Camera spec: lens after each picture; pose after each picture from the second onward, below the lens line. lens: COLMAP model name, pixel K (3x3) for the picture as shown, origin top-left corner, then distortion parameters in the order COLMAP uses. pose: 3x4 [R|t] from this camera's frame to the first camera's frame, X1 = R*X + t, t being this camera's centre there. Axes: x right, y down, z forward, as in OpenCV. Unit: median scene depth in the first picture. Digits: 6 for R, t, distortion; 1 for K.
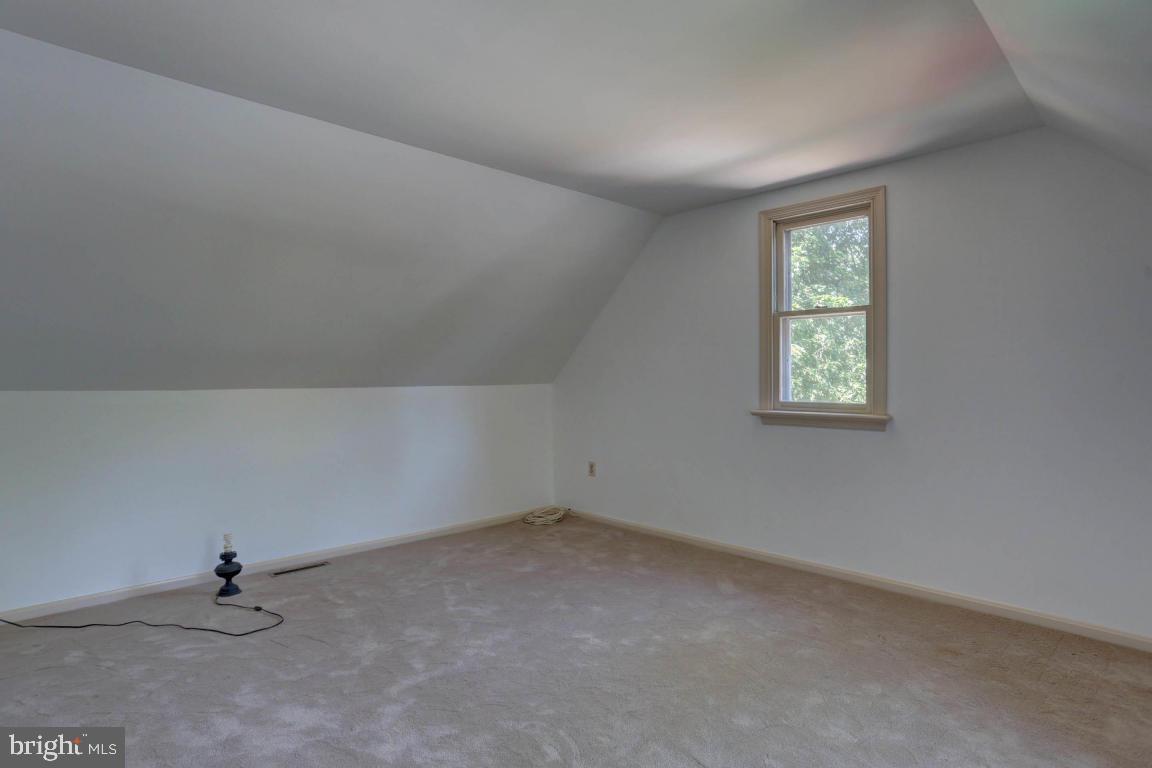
lens RADIAL K [[596.3, 0, 576.0], [0, 596.3, 384.0], [0, 0, 1]] dist [-0.079471, 0.043564]
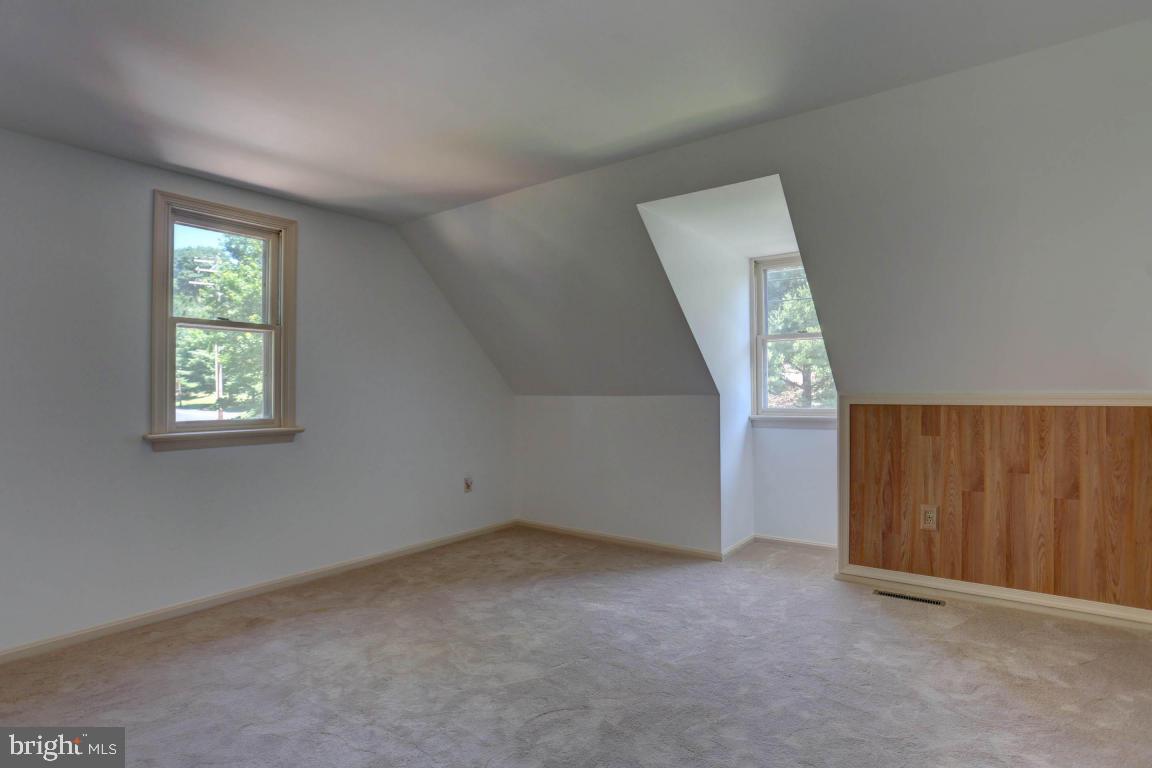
lens RADIAL K [[596.3, 0, 576.0], [0, 596.3, 384.0], [0, 0, 1]] dist [-0.079471, 0.043564]
pose [[-0.192264, 0.015526, 0.981220, -0.647774], [0.011487, 0.999842, -0.013570, -0.007544], [-0.981276, 0.008662, -0.192412, 0.661423]]
